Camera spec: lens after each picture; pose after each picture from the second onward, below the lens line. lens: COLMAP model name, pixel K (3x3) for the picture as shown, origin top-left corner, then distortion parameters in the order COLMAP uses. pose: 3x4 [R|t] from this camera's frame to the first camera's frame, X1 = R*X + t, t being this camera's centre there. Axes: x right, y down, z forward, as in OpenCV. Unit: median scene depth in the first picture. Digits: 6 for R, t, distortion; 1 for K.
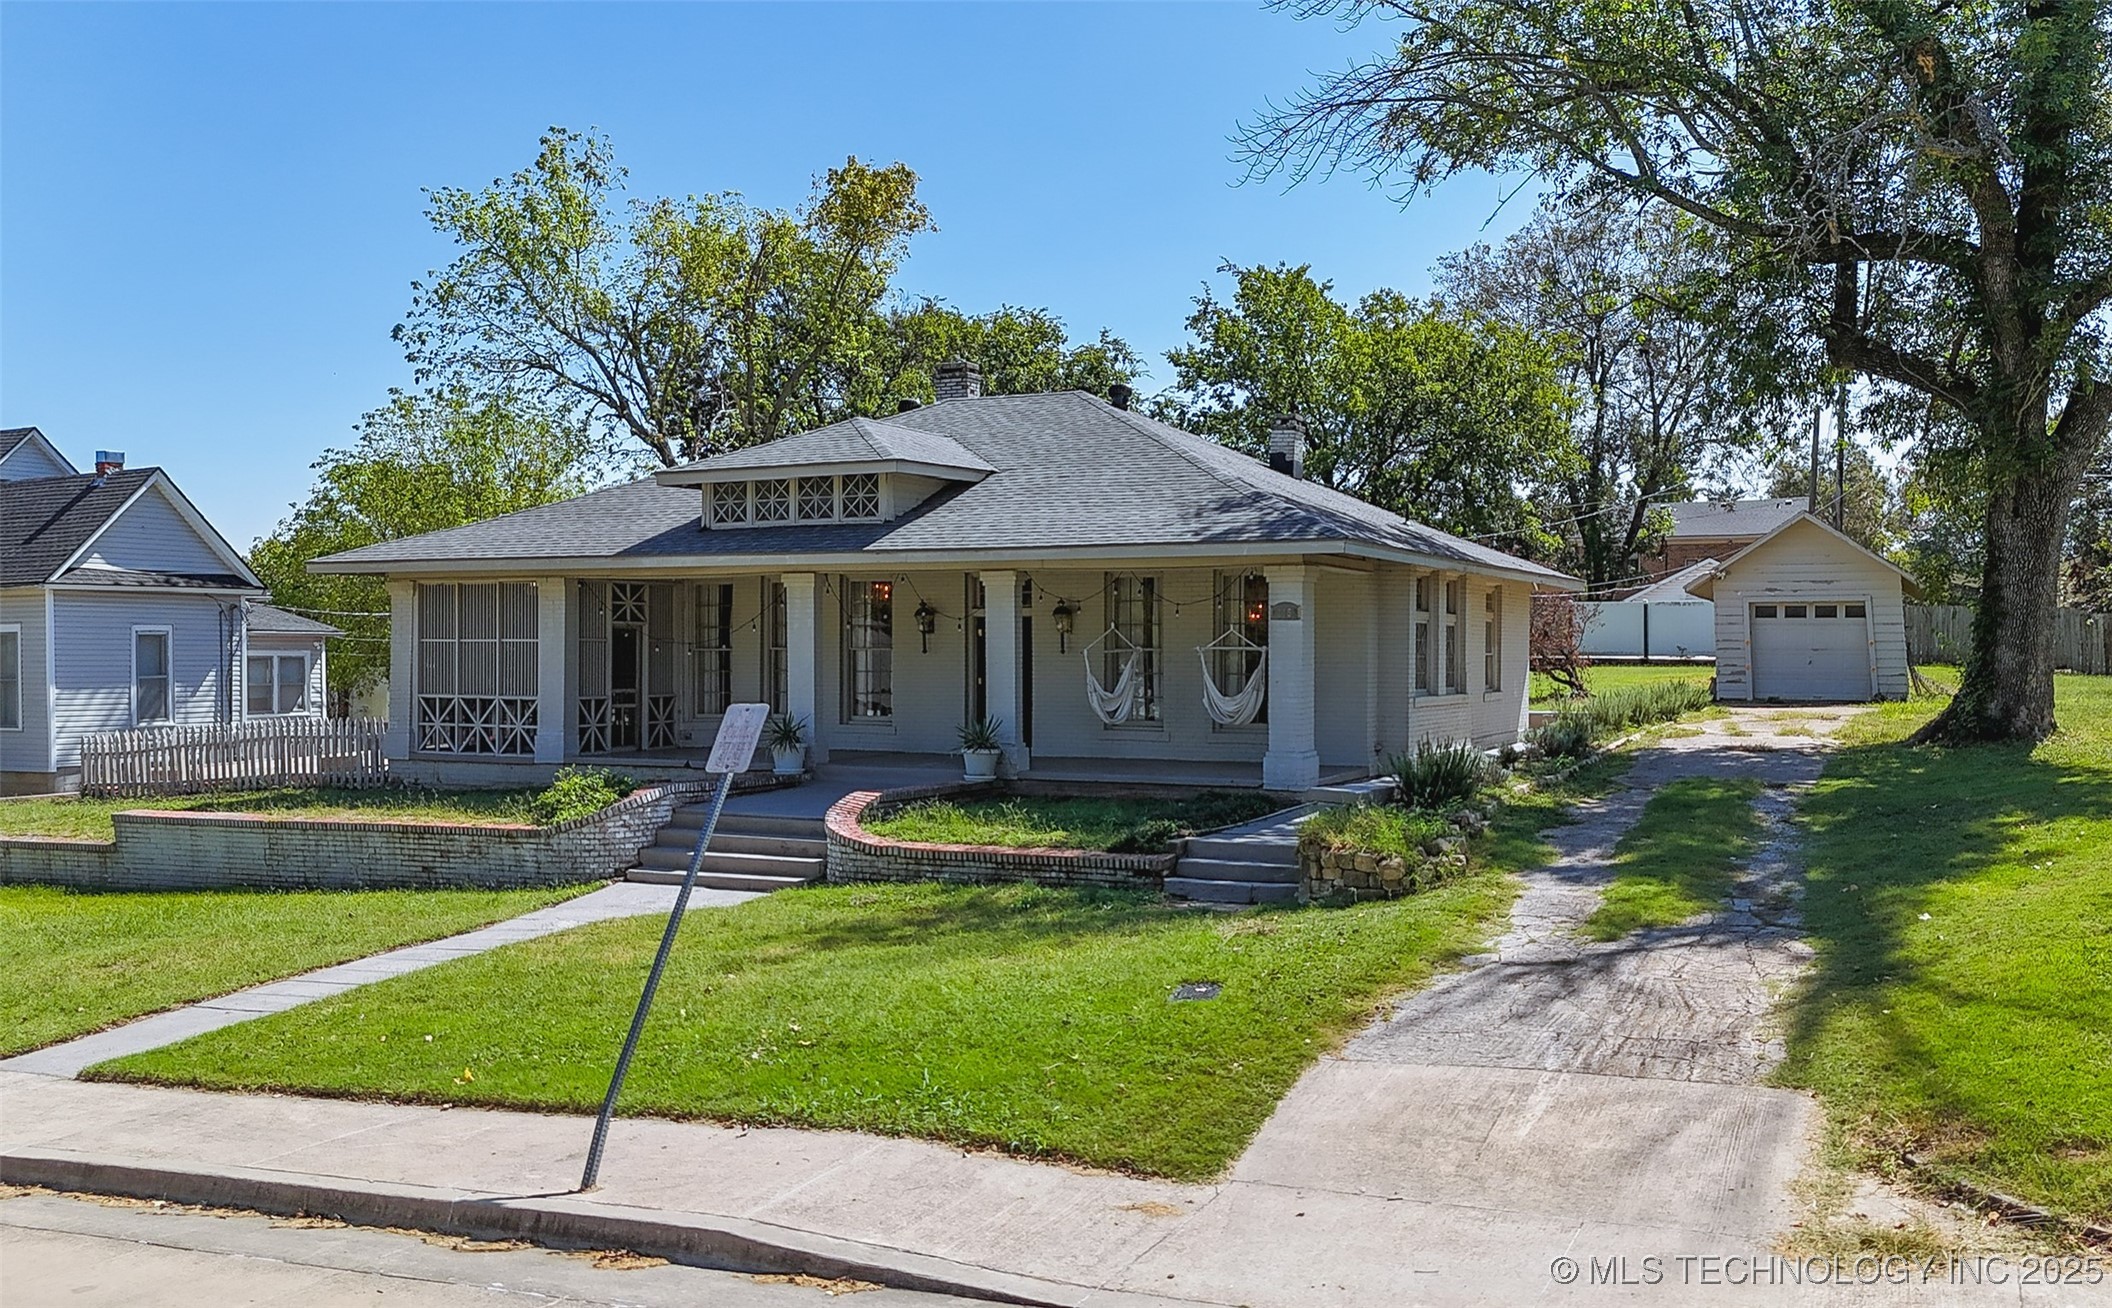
lens RADIAL K [[1766.5, 0, 1127.7], [0, 1766.5, 651.5], [0, 0, 1]] dist [0.085868, -0.112751]
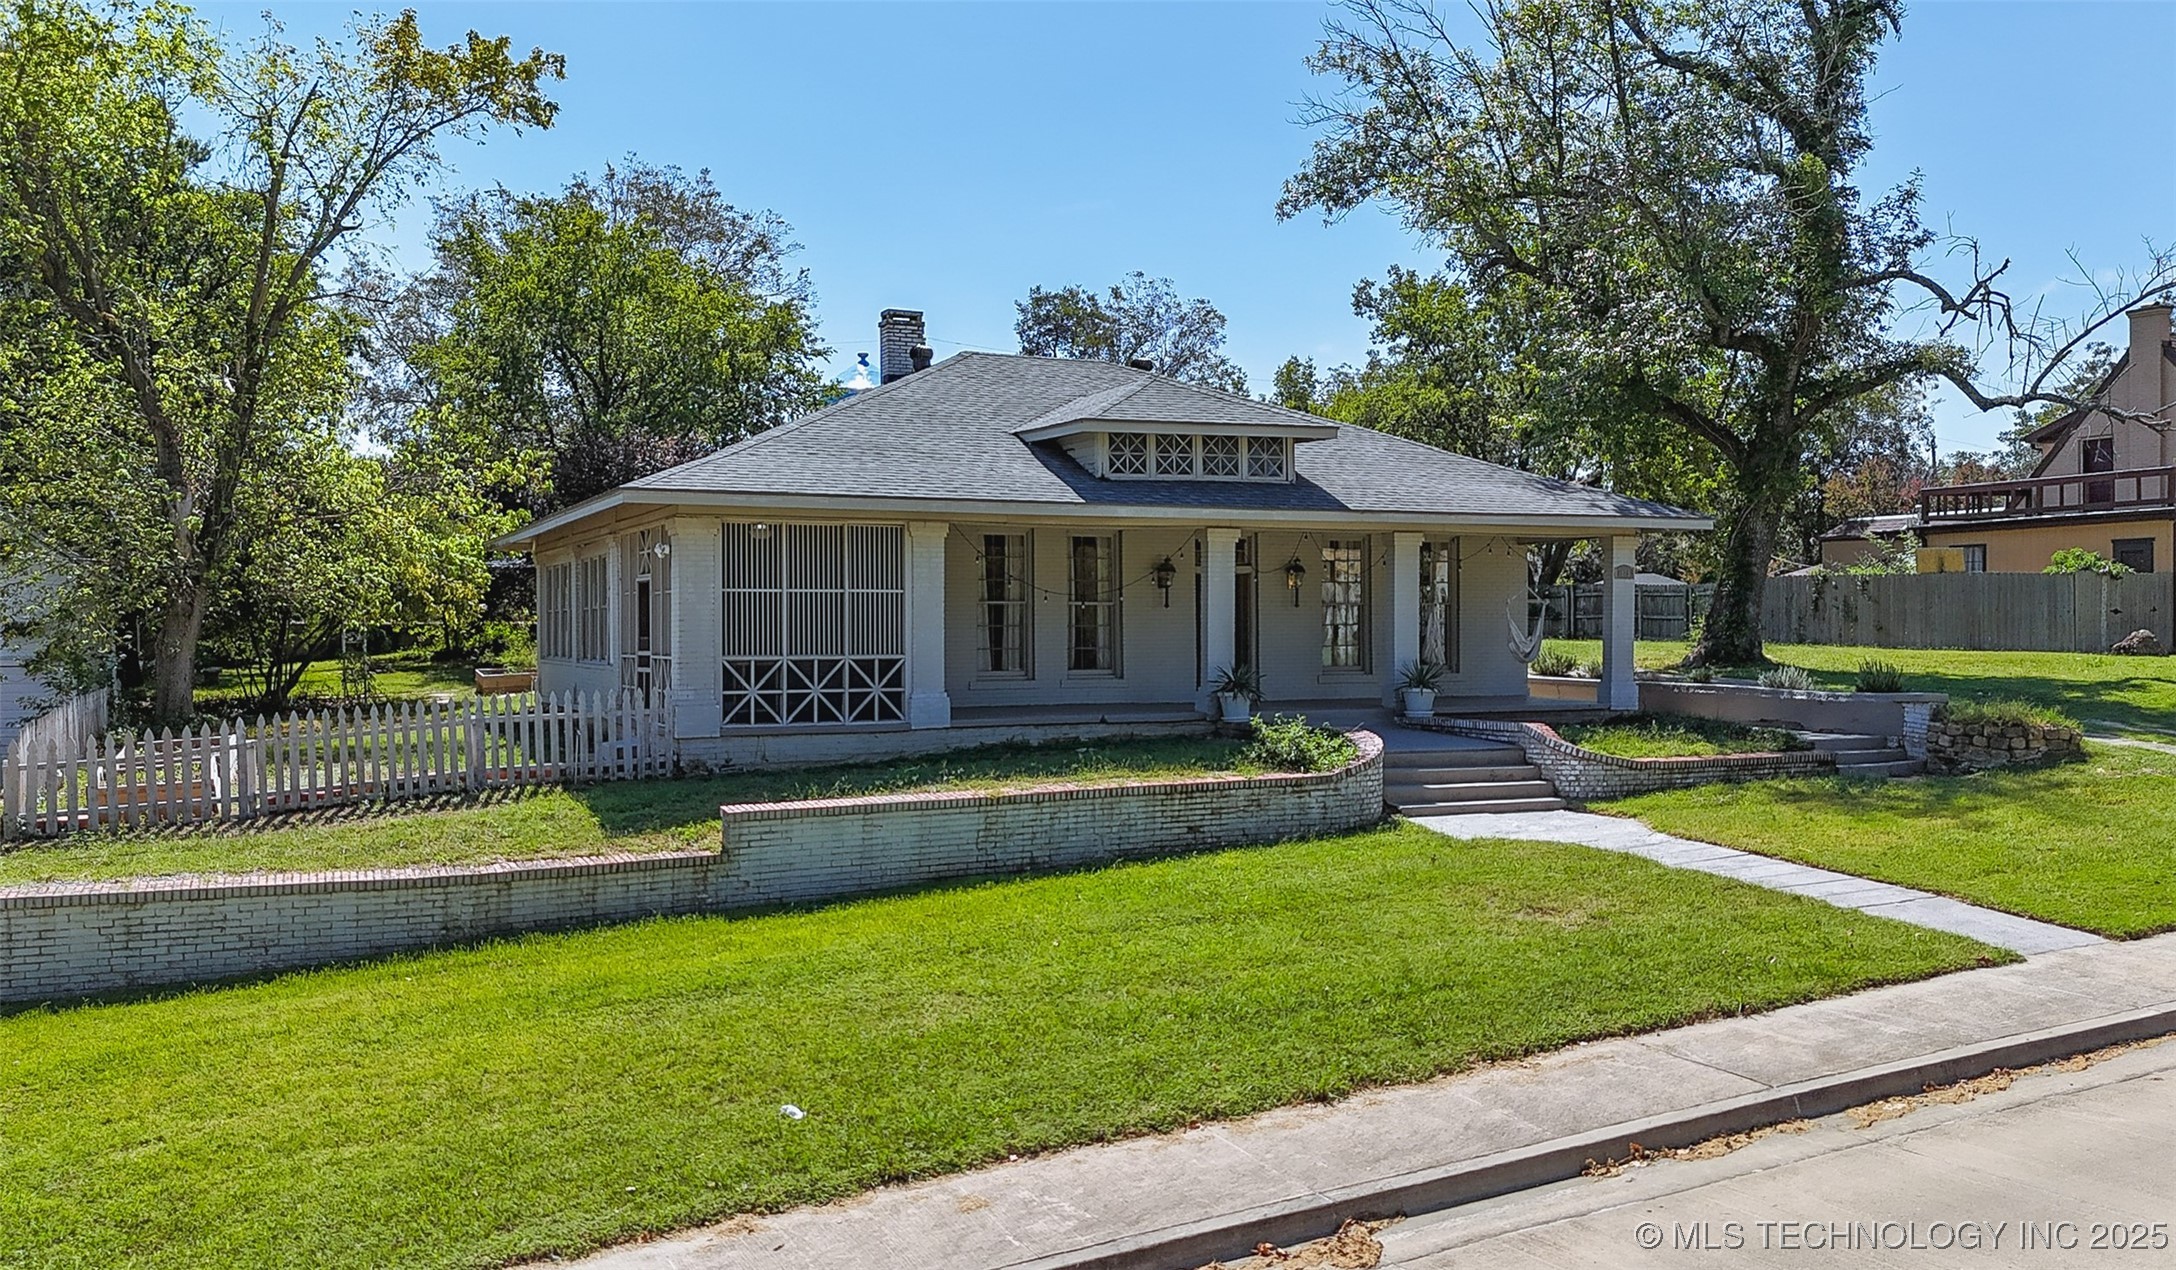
lens RADIAL K [[1780.7, 0, 1051.3], [0, 1780.7, 632.4], [0, 0, 1]] dist [0.056062, -0.006076]
pose [[0.652681, -0.007391, 0.757597, -0.961915], [0.005950, 0.999972, 0.004630, 0.010514], [-0.757609, 0.001486, 0.652707, 0.366826]]
